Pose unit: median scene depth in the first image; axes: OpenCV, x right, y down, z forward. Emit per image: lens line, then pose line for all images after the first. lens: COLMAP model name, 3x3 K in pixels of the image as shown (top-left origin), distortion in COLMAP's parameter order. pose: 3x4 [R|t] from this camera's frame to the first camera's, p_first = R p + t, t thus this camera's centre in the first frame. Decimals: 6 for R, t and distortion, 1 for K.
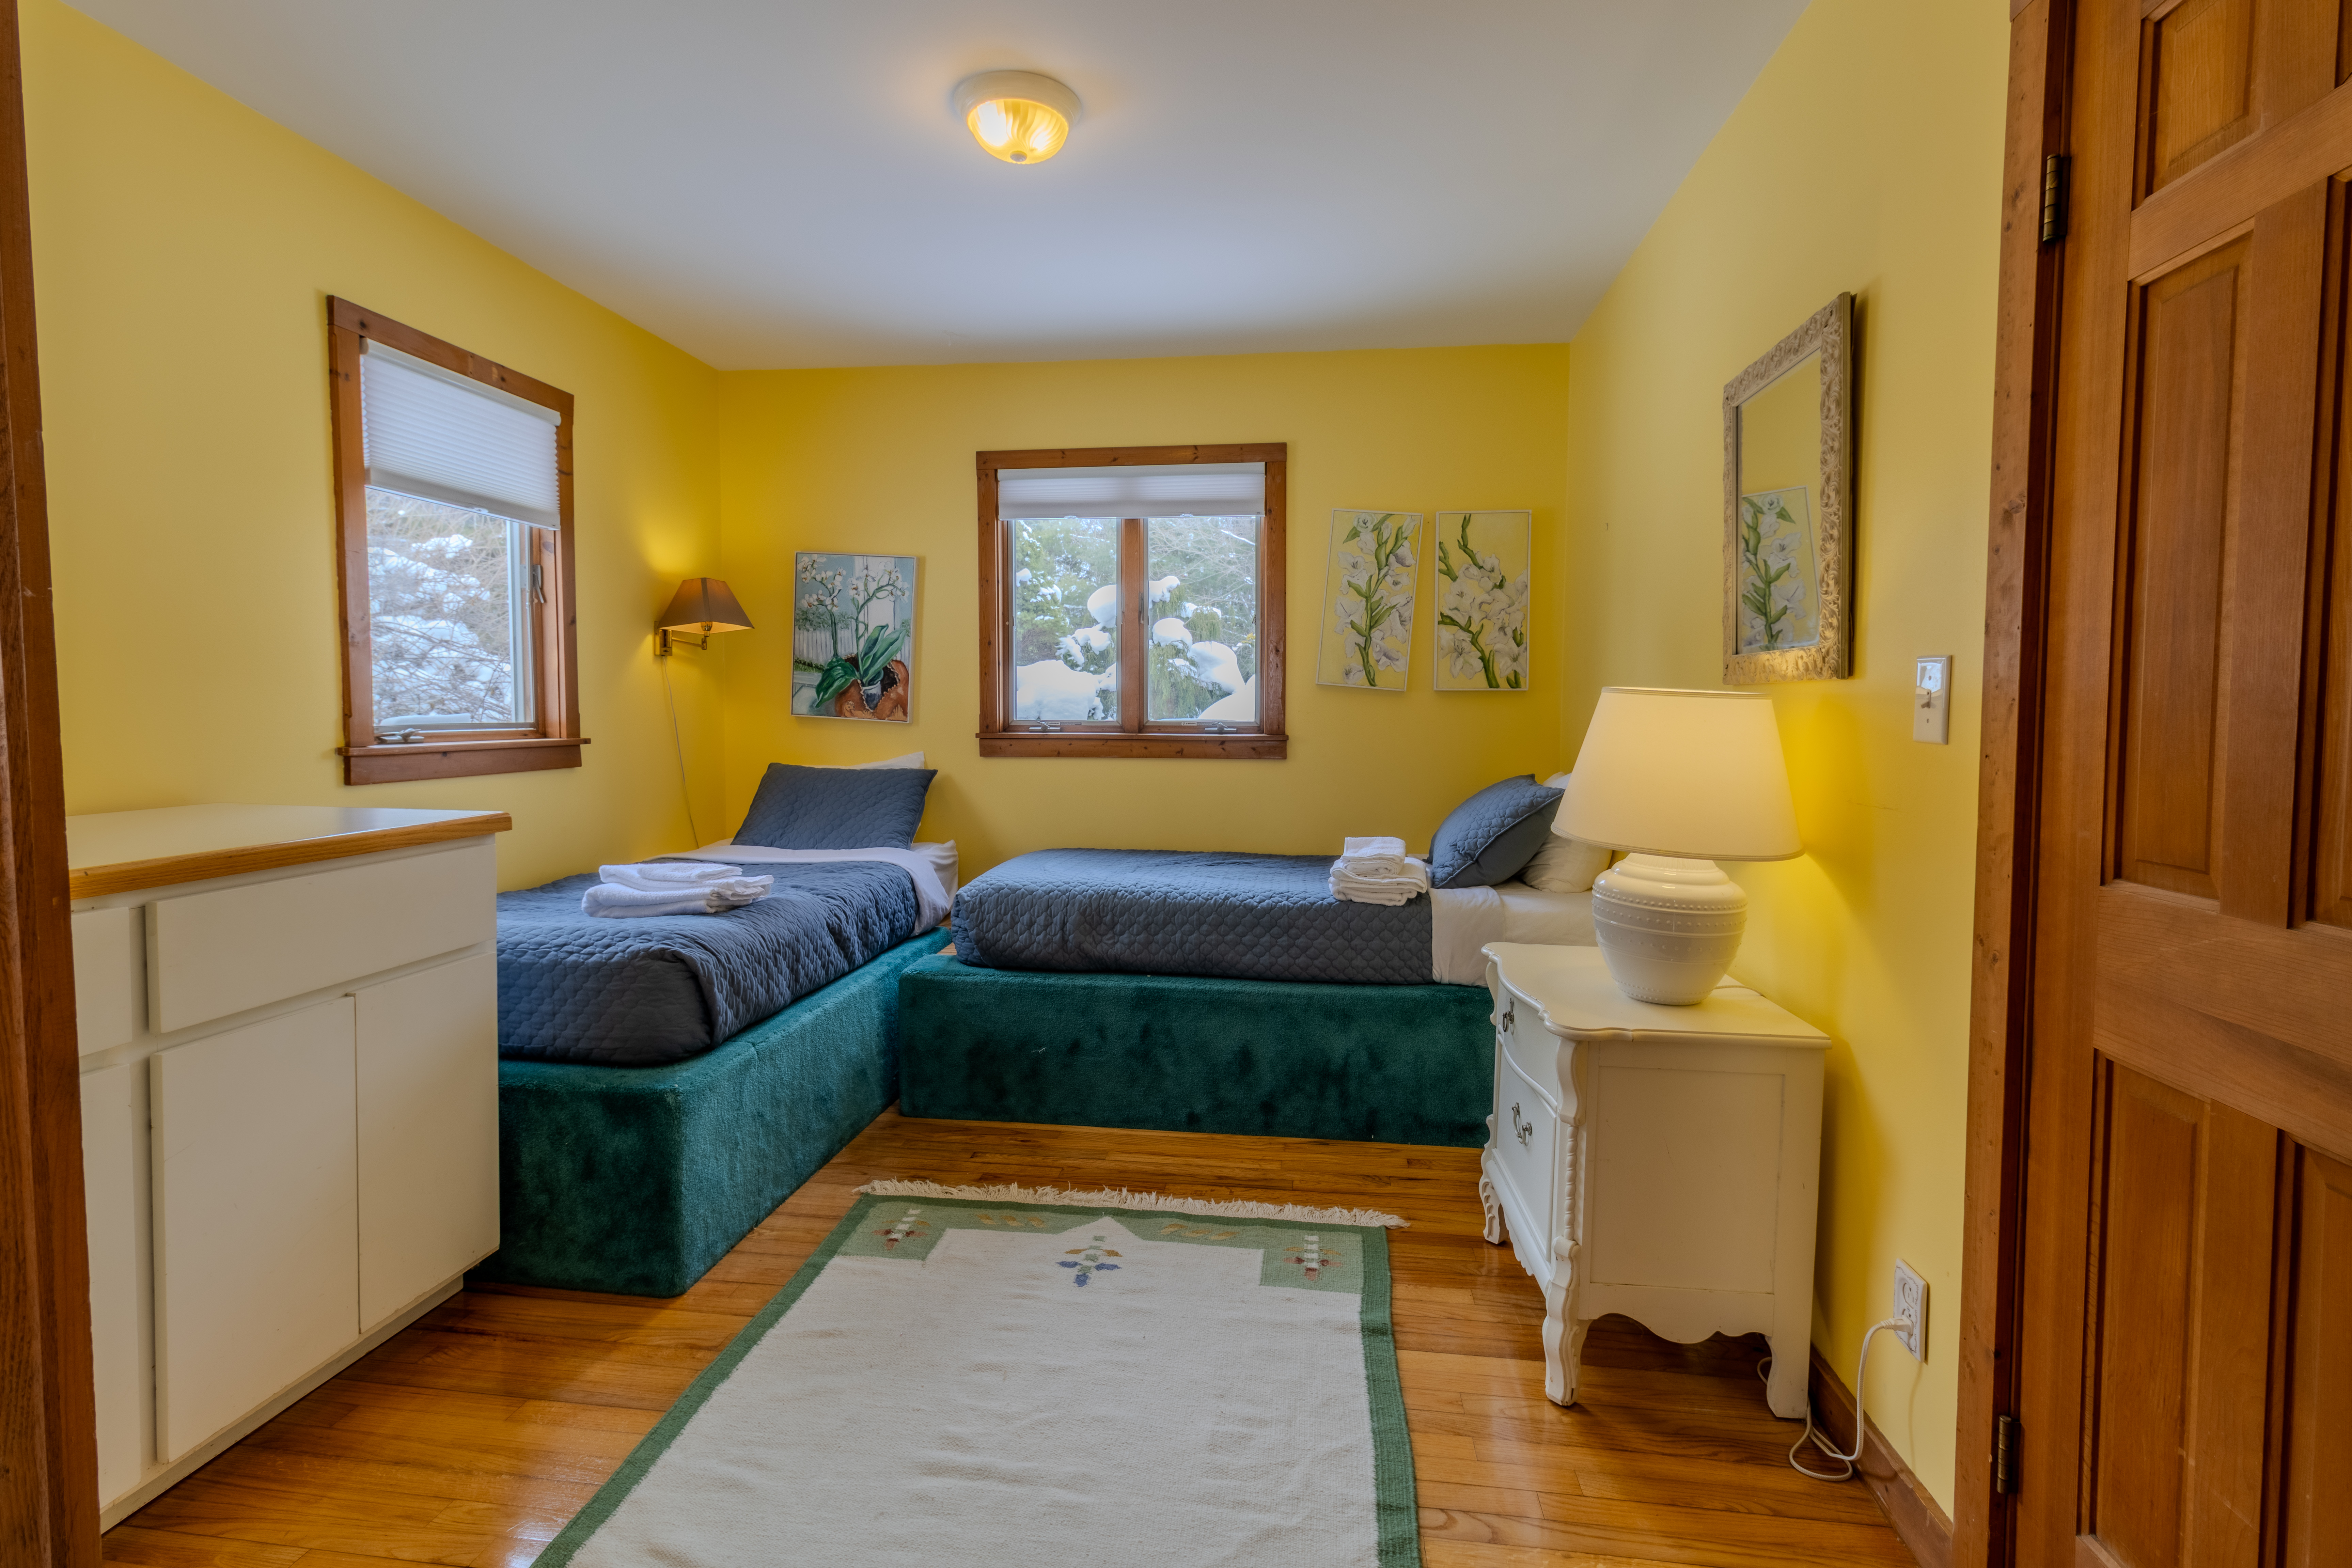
lens RADIAL K [[1108.1, 0, 1169.1], [0, 1108.1, 759.0], [0, 0, 1]] dist [-0.000365, -0.000330]
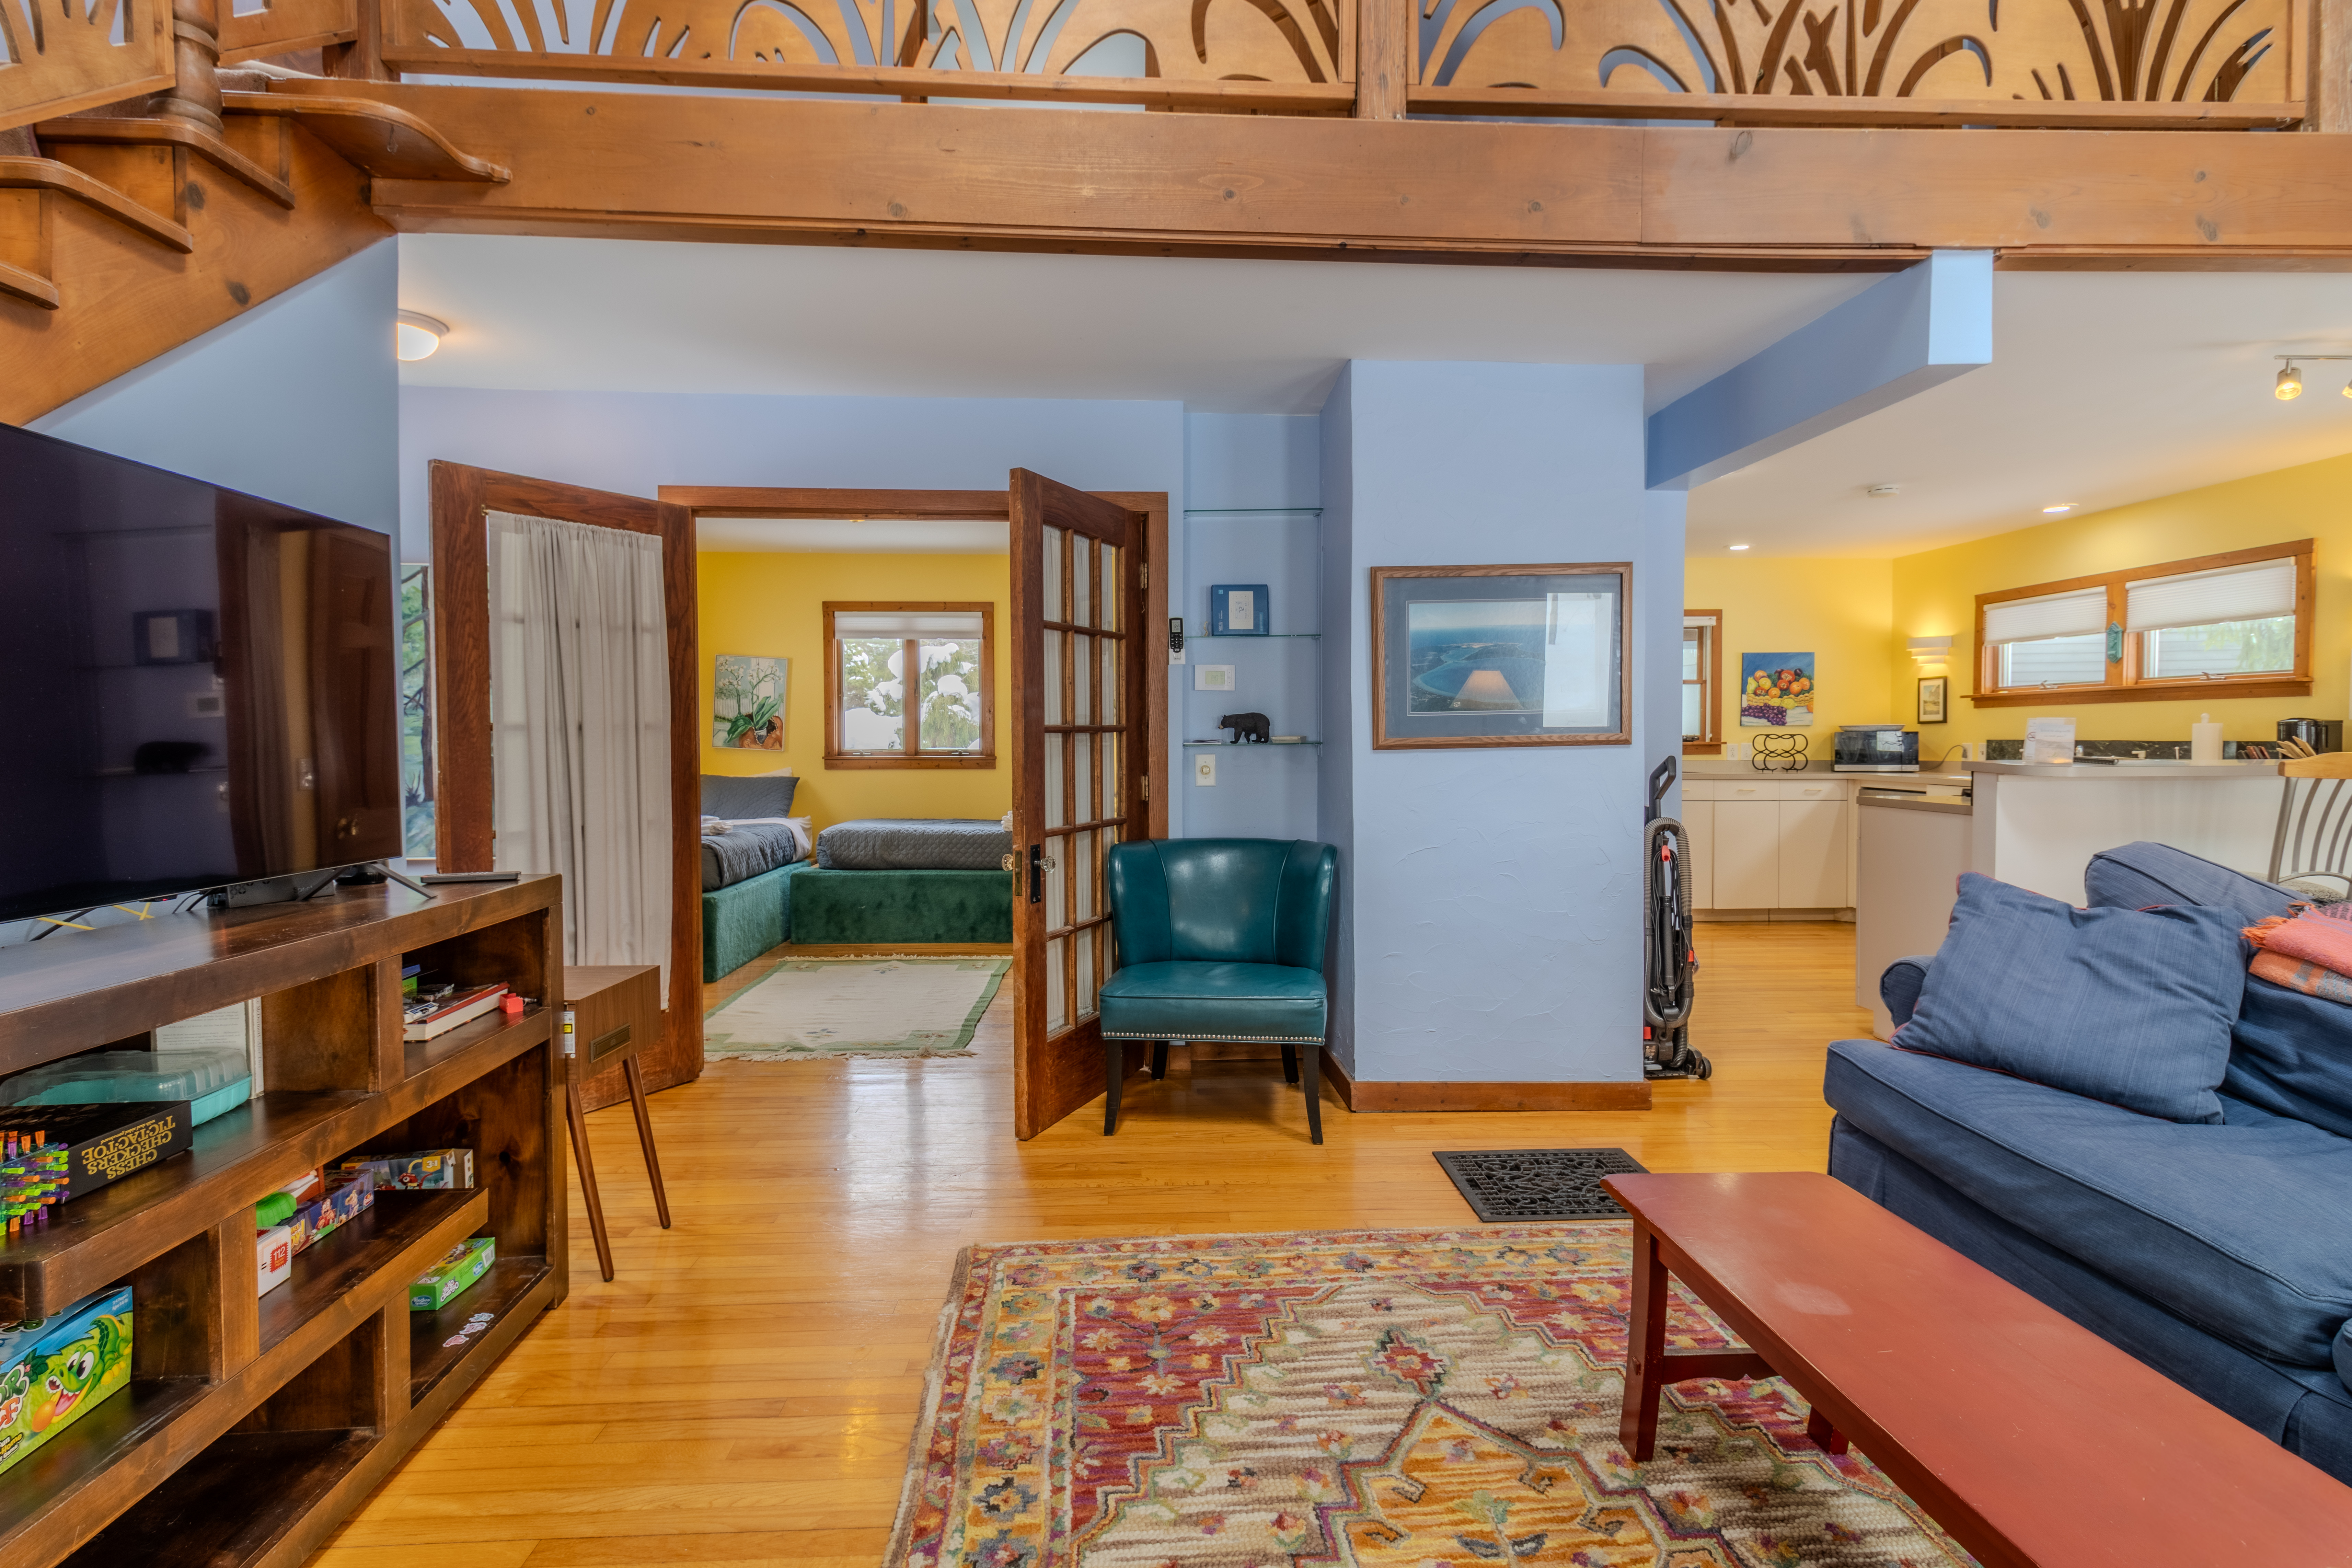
lens RADIAL K [[1108.1, 0, 1169.1], [0, 1108.1, 759.0], [0, 0, 1]] dist [-0.000365, -0.000330]
pose [[0.985179, -0.006563, 0.171405, 0.086853], [0.011406, 0.999563, -0.027284, 0.043603], [-0.171151, 0.028835, 0.984823, -1.048332]]
